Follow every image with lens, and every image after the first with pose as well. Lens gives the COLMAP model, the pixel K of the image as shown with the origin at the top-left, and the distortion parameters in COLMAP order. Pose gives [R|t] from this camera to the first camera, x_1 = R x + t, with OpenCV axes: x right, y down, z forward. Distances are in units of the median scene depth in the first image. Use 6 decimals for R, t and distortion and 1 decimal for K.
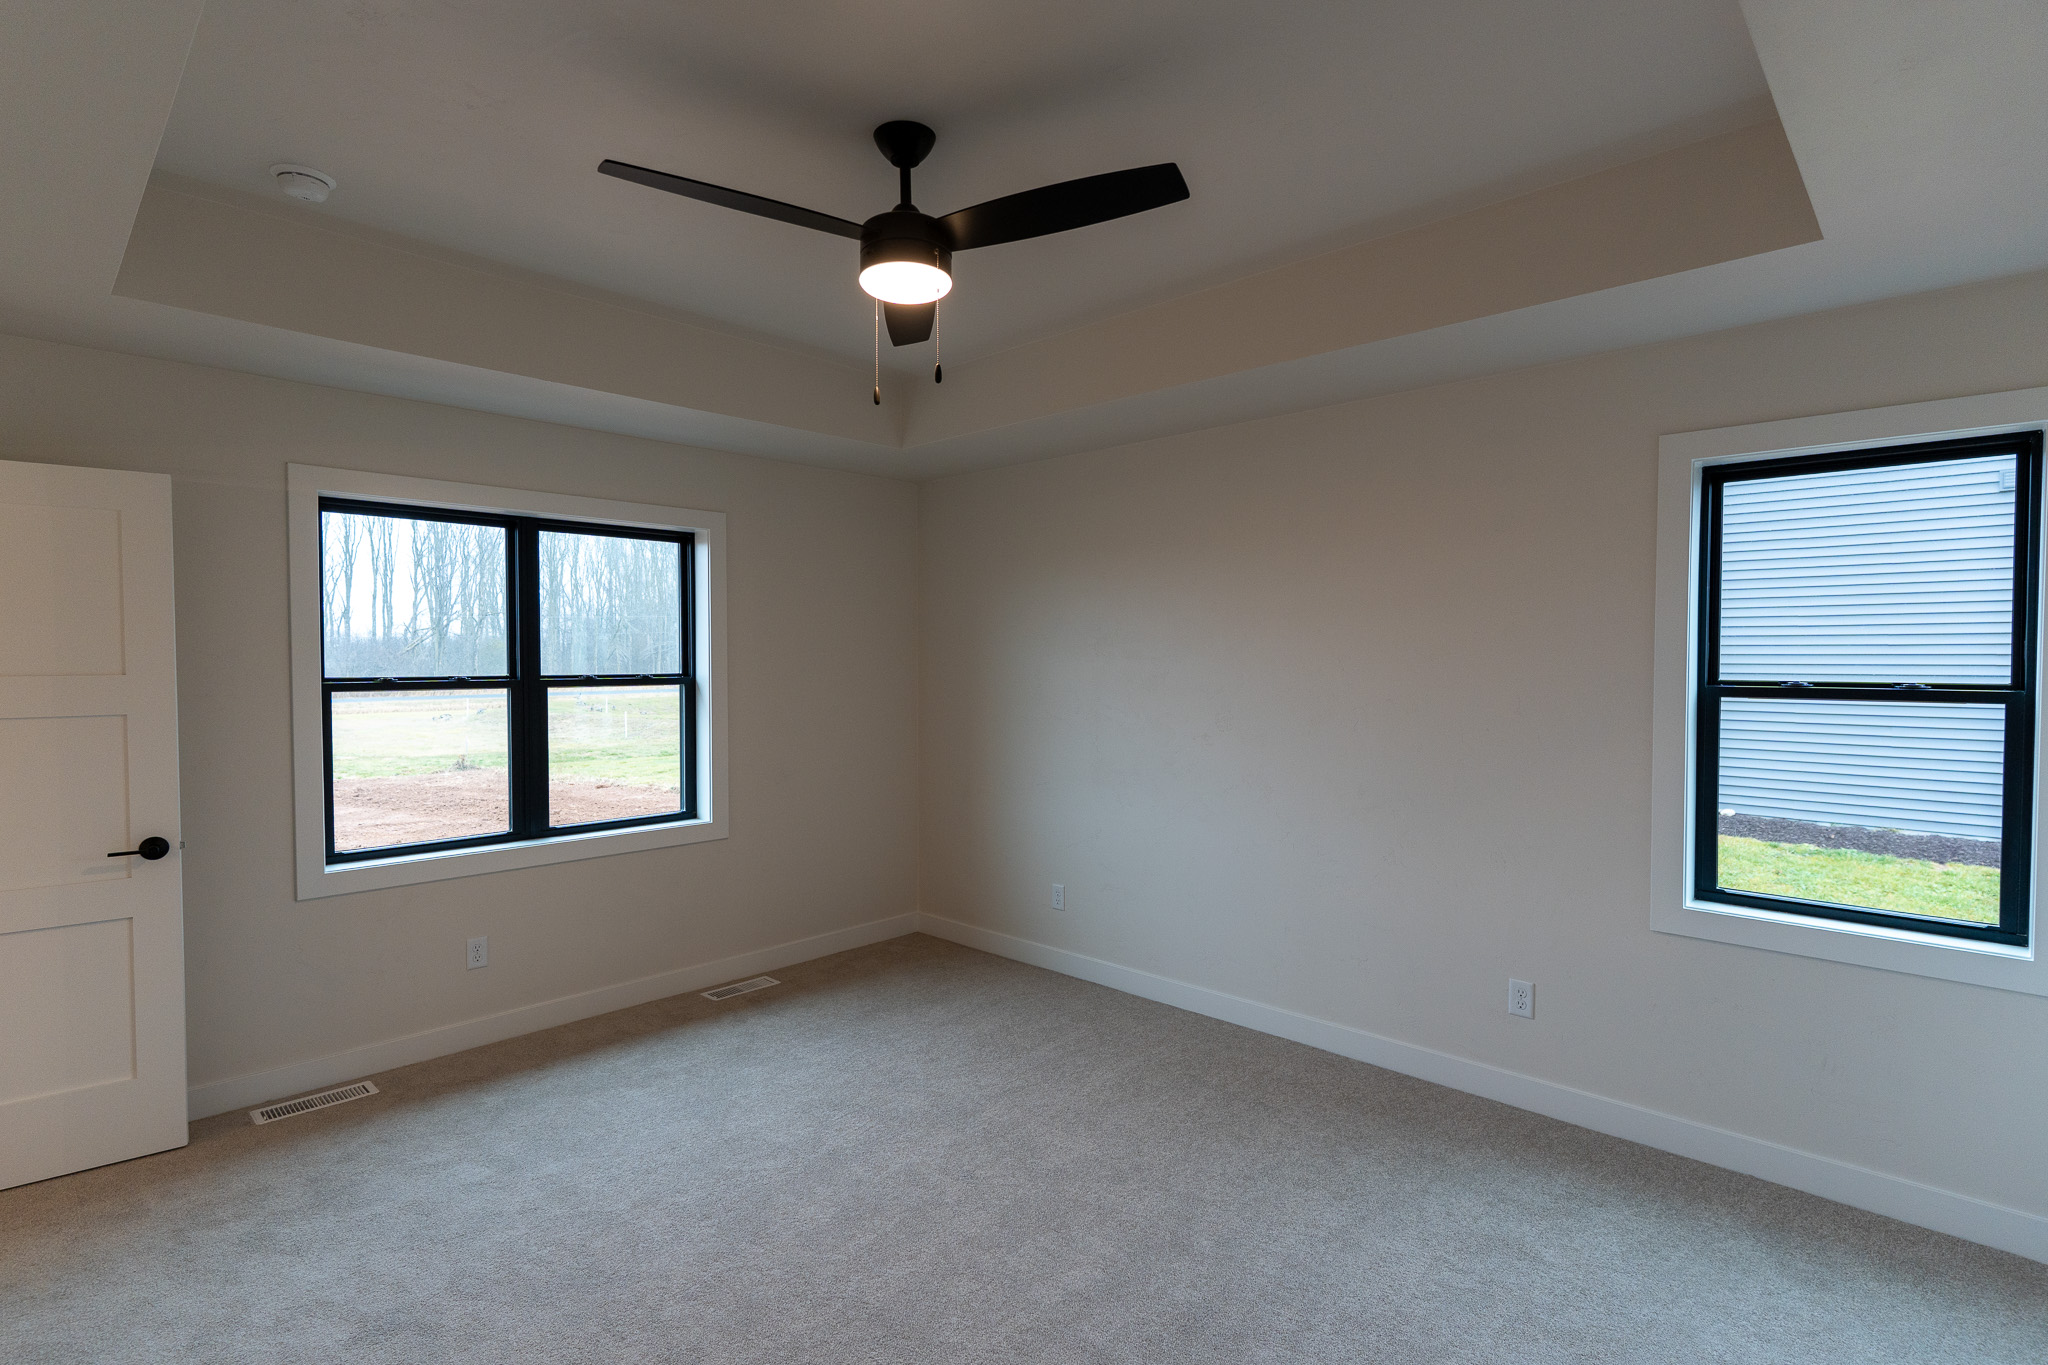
lens RADIAL K [[976.6, 0, 1006.3], [0, 976.6, 681.3], [0, 0, 1]] dist [0.001143, 0.000233]
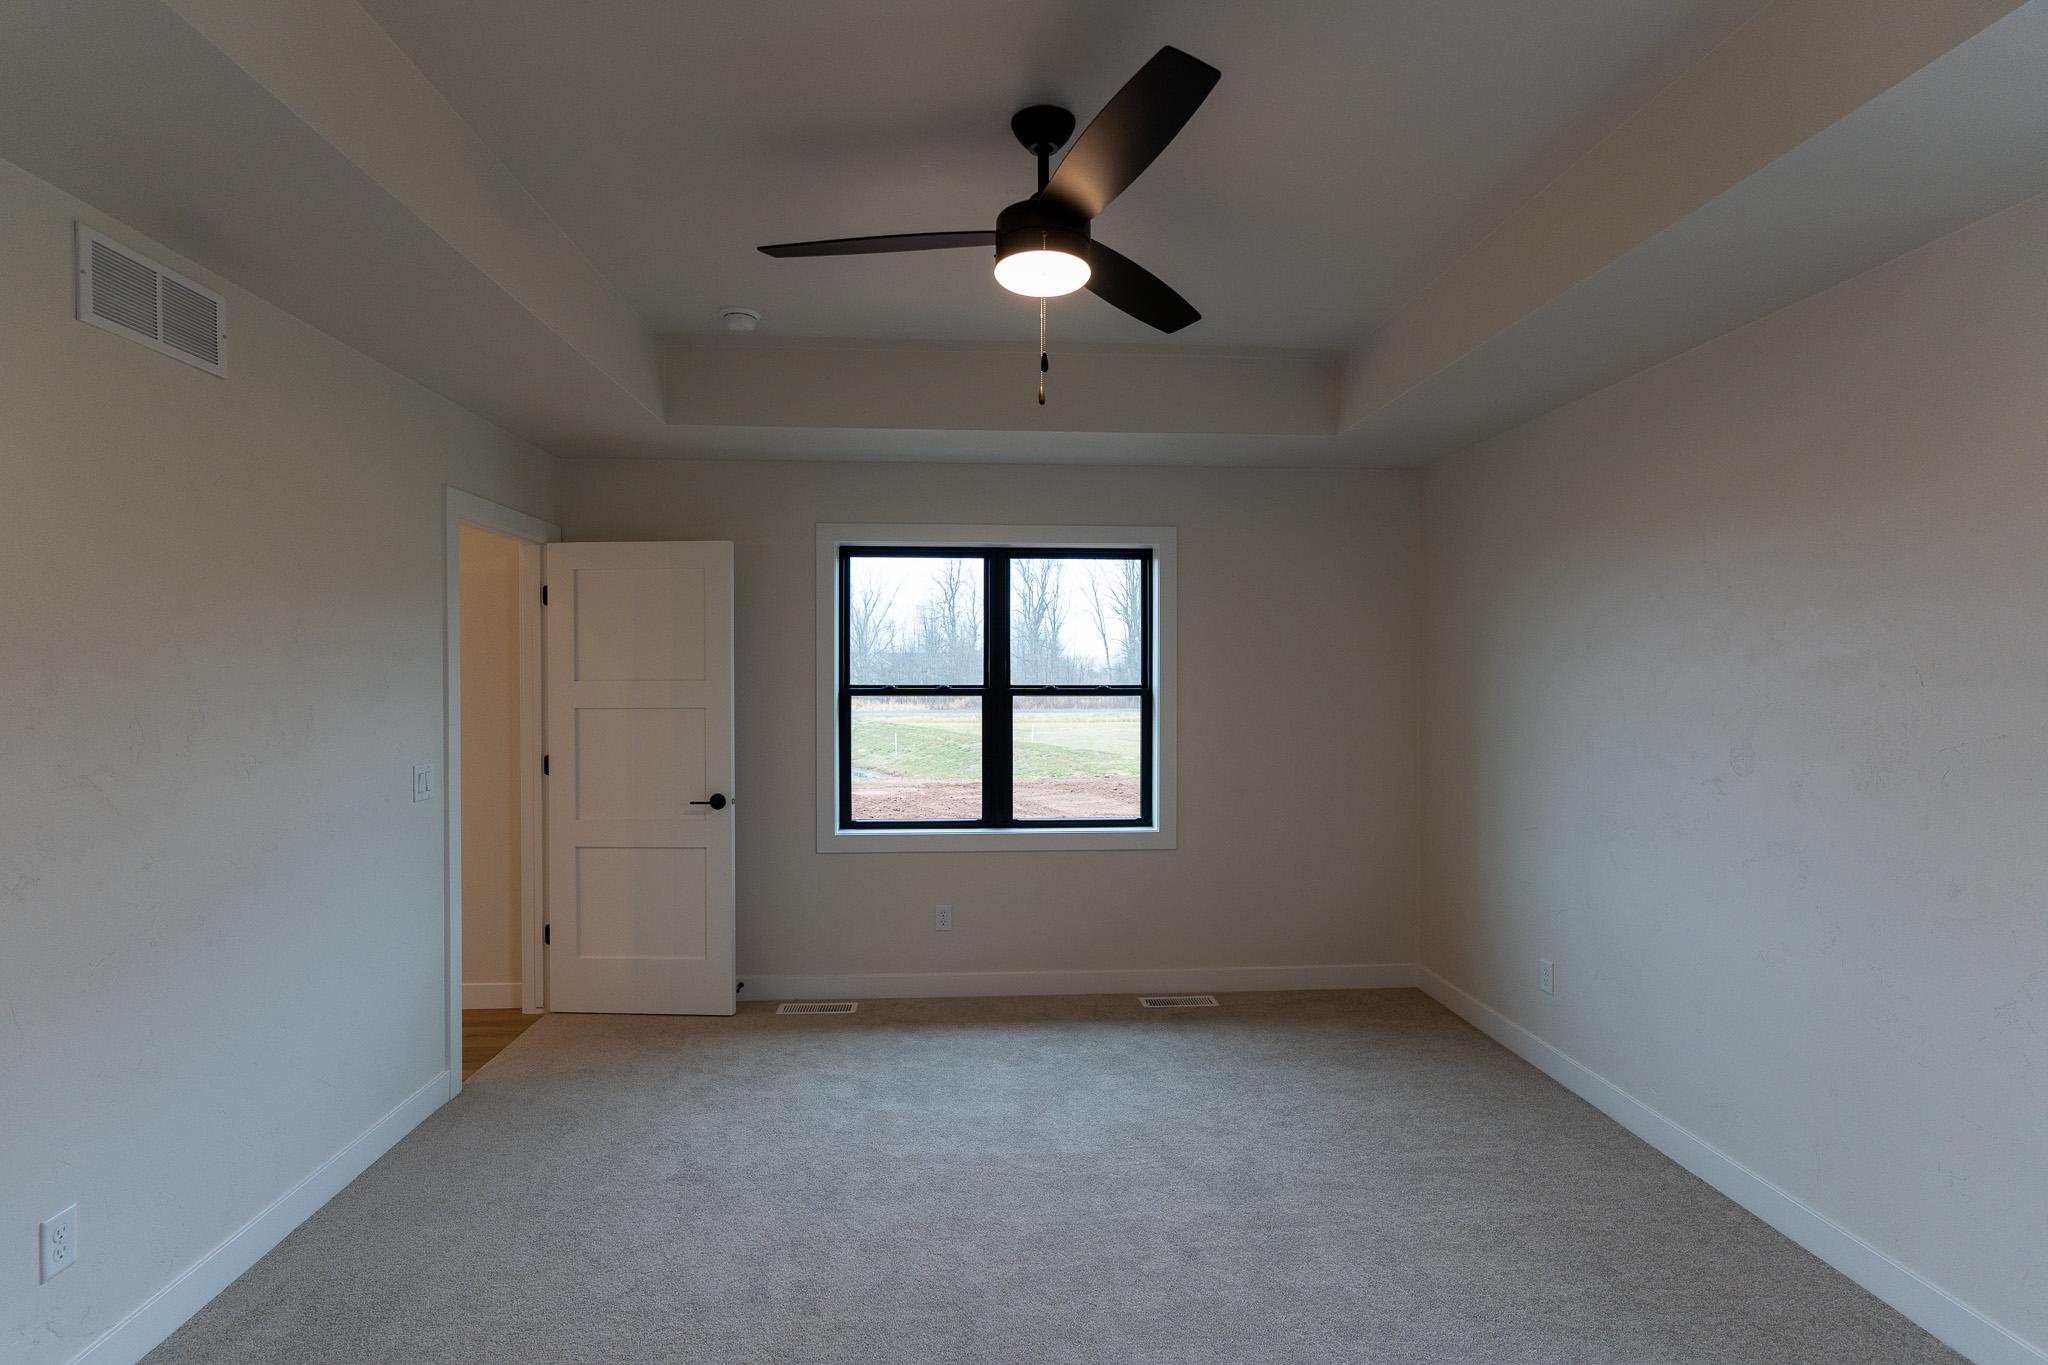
lens RADIAL K [[976.6, 0, 1023.2], [0, 976.6, 678.8], [0, 0, 1]] dist [0.001143, 0.000233]
pose [[0.747602, 0.002779, -0.664141, 0.328033], [-0.016468, 0.999761, -0.014354, 0.002895], [0.663943, 0.021668, 0.747470, 0.174693]]
